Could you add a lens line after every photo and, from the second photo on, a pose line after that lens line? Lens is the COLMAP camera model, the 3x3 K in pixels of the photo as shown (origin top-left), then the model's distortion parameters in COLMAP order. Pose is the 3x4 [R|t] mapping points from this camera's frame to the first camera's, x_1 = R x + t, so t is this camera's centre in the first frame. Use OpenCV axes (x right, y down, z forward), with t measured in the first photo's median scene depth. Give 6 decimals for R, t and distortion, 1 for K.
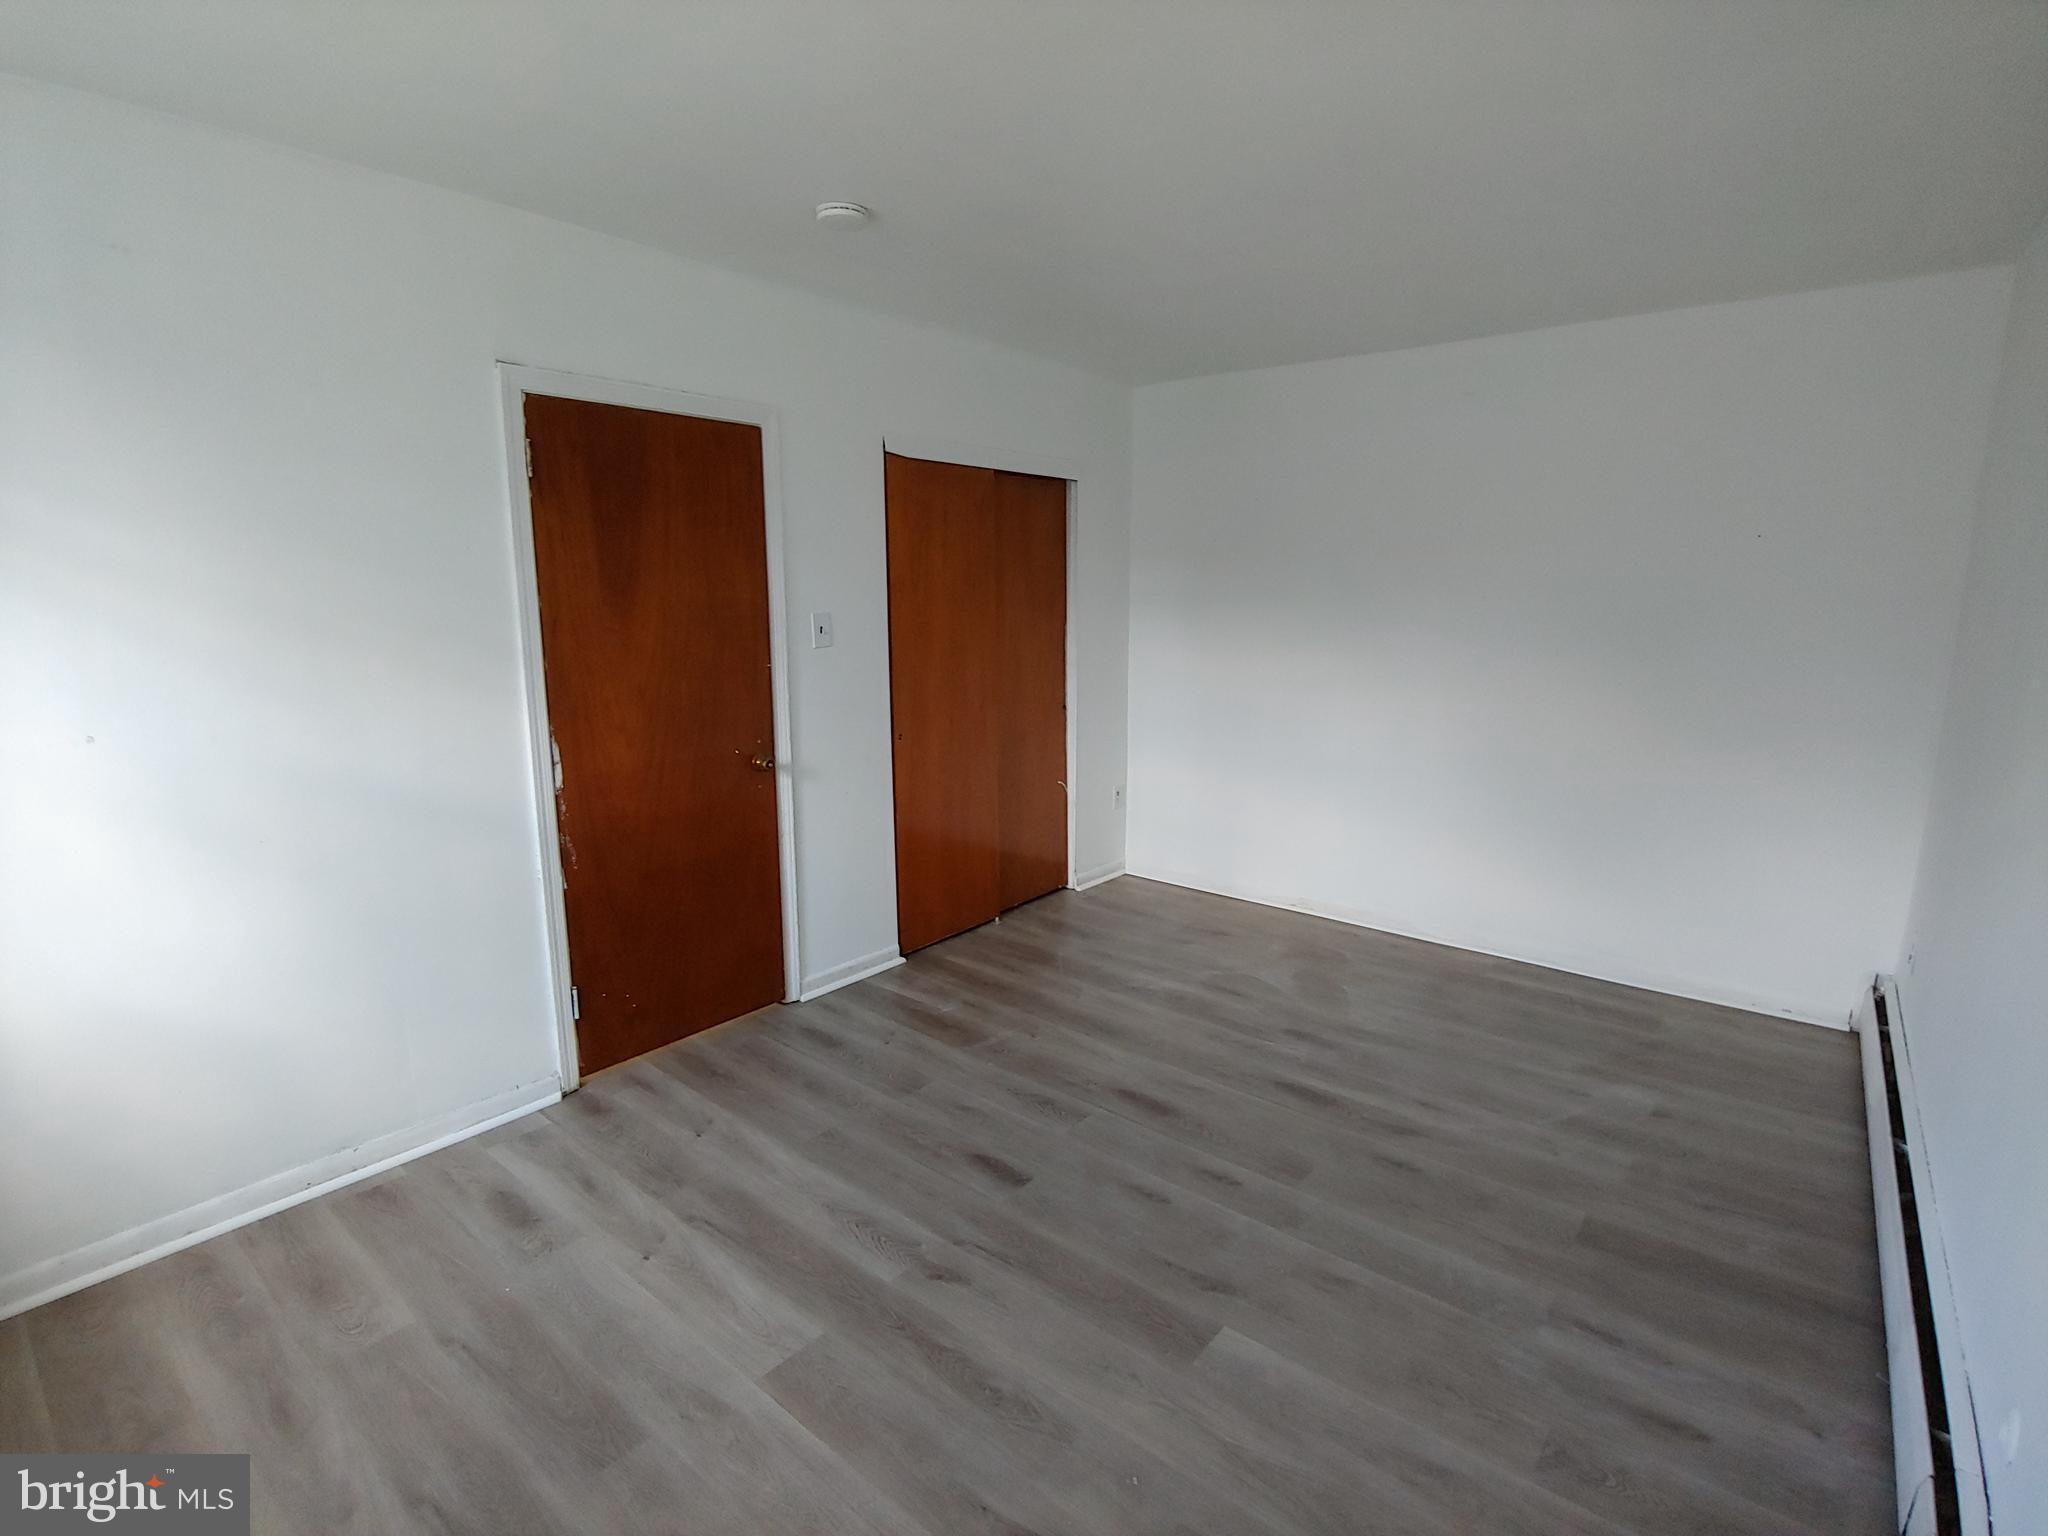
lens RADIAL K [[983.1, 0, 1030.0], [0, 983.1, 769.2], [0, 0, 1]] dist [-0.015664, -0.003824]
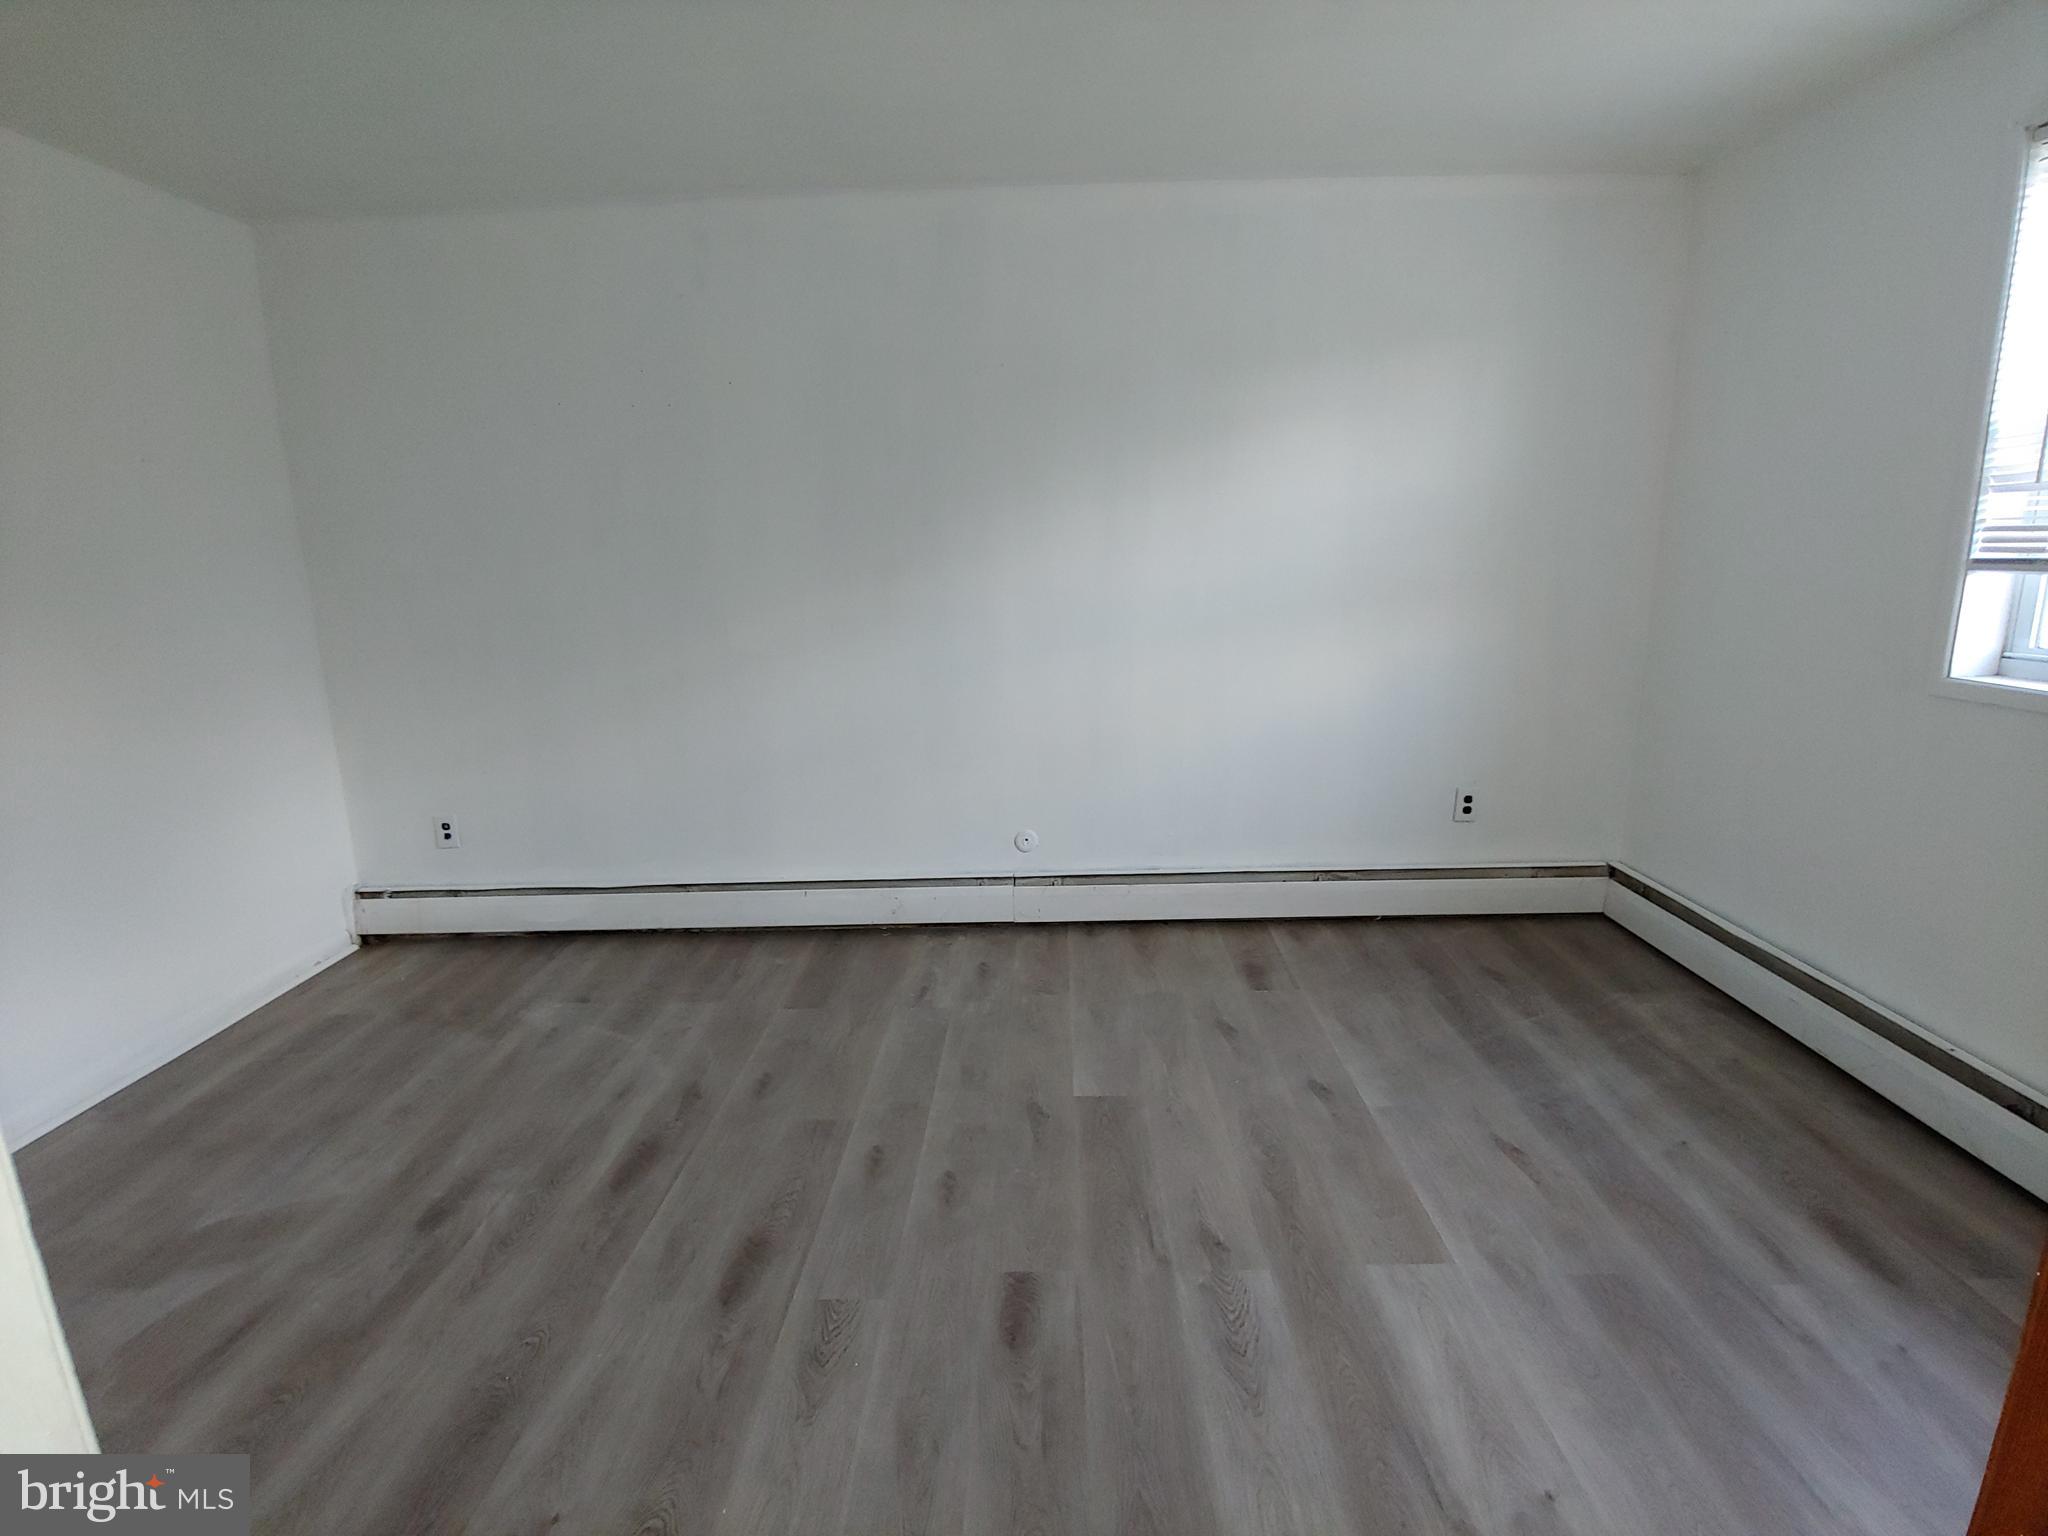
lens RADIAL K [[983.1, 0, 1025.8], [0, 983.1, 769.0], [0, 0, 1]] dist [-0.015664, -0.003824]
pose [[-0.613890, -0.157983, 0.773421, -0.520356], [0.168208, 0.931087, 0.323701, -0.176445], [-0.771262, 0.328812, -0.545012, 1.266084]]
